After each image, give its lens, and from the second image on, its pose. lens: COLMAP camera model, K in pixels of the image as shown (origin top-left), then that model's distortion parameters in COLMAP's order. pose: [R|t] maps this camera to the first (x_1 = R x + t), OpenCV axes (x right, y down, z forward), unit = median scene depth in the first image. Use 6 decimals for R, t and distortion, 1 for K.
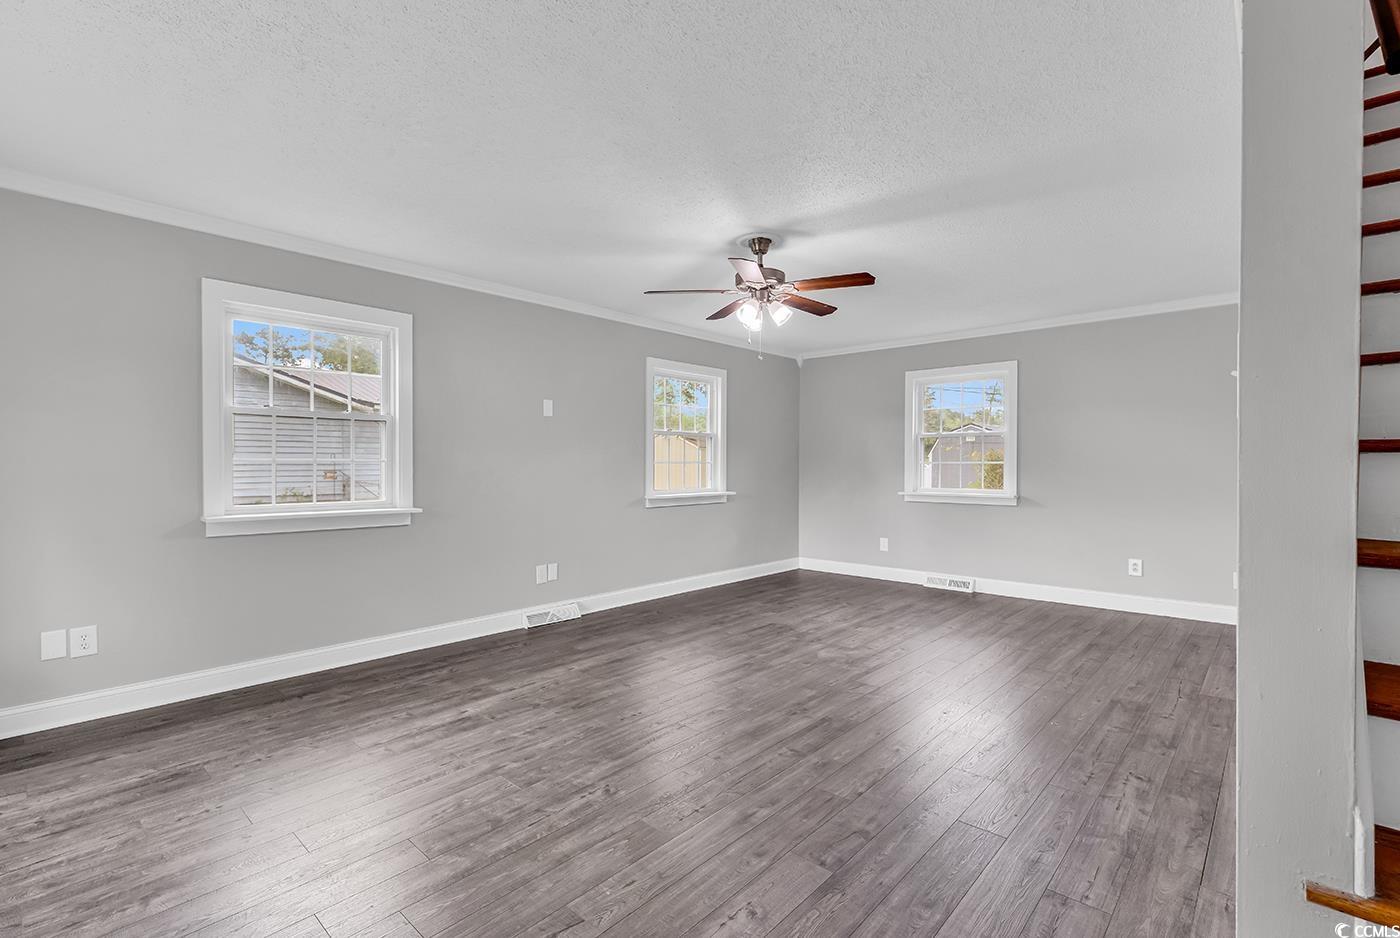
lens RADIAL K [[636.3, 0, 691.5], [0, 636.3, 467.5], [0, 0, 1]] dist [0.004098, 0.000797]
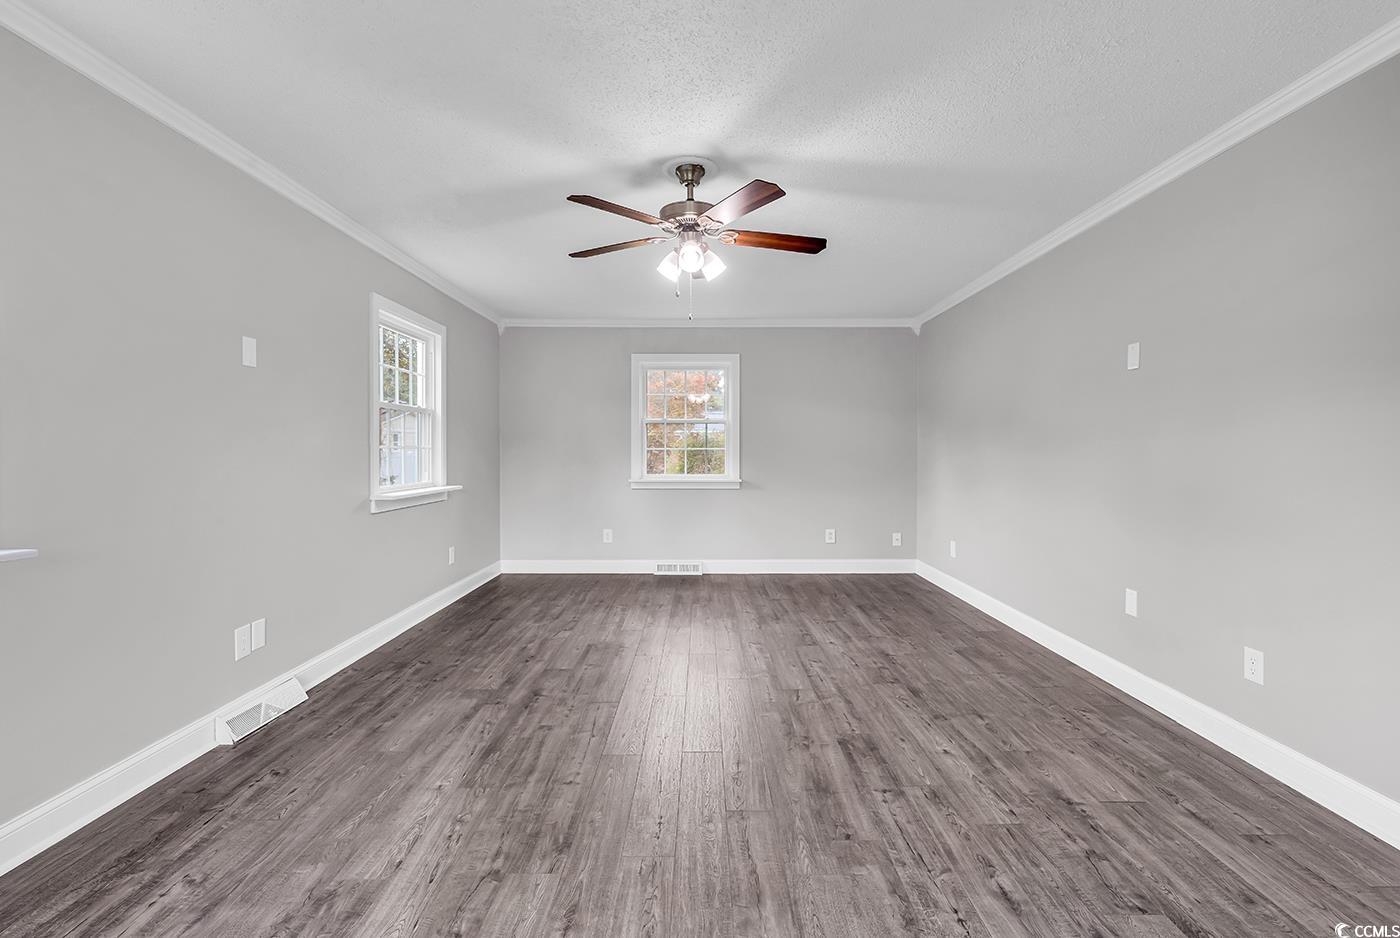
lens RADIAL K [[636.3, 0, 694.0], [0, 636.3, 470.0], [0, 0, 1]] dist [0.004098, 0.000797]
pose [[0.735802, -0.020064, 0.676899, -0.411691], [0.001672, 0.999612, 0.027812, -0.003642], [-0.677195, -0.019332, 0.735550, 0.389435]]
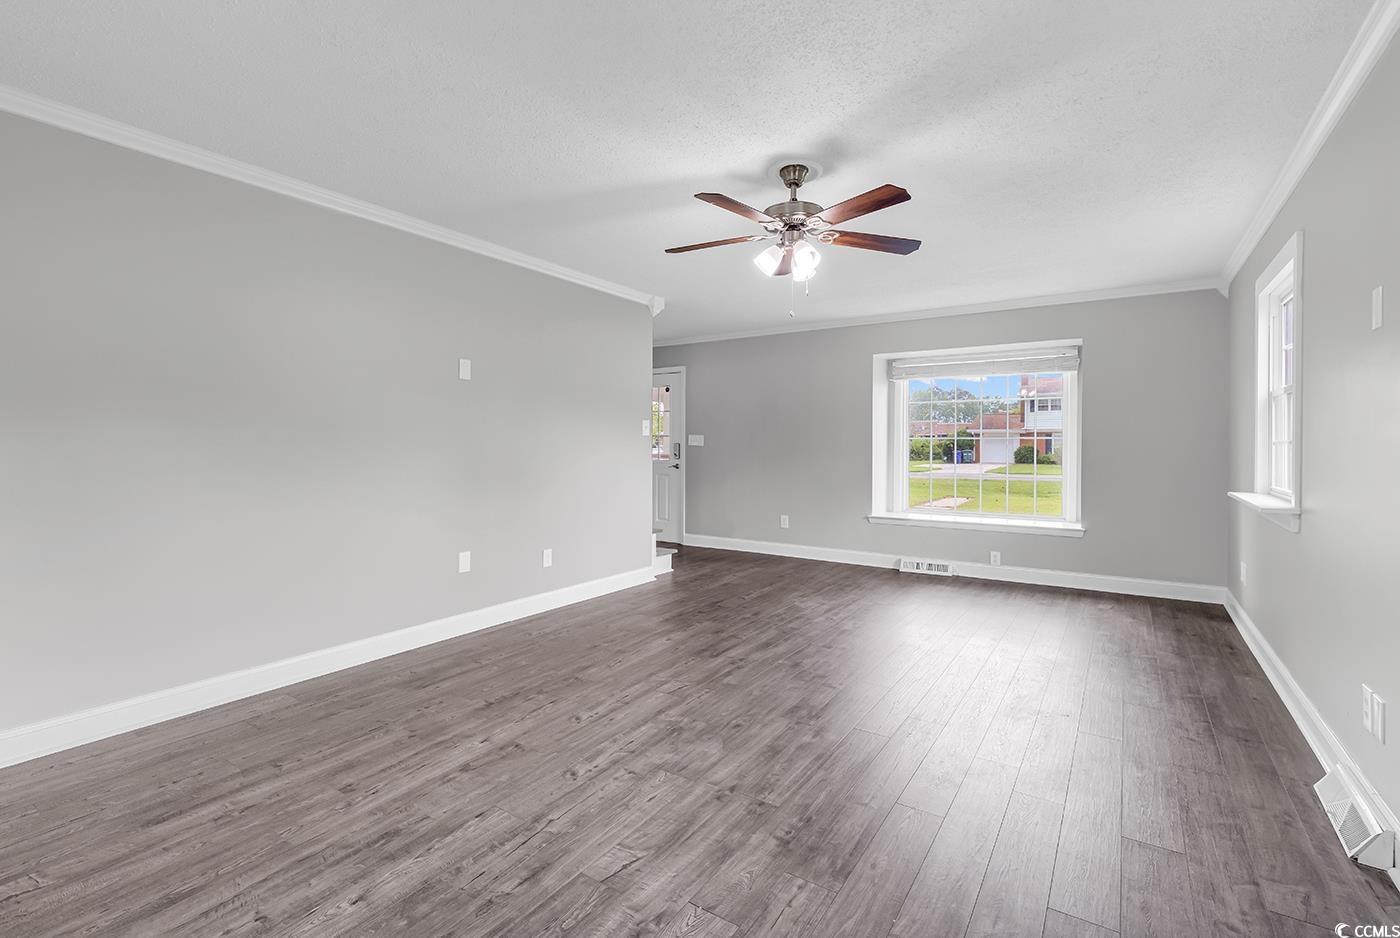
lens RADIAL K [[636.3, 0, 725.3], [0, 636.3, 445.8], [0, 0, 1]] dist [0.004098, 0.000797]
pose [[-0.979350, -0.002809, -0.202151, 0.340339], [-0.004400, 0.999963, 0.007421, -0.008701], [0.202123, 0.008157, -0.979326, 1.700915]]
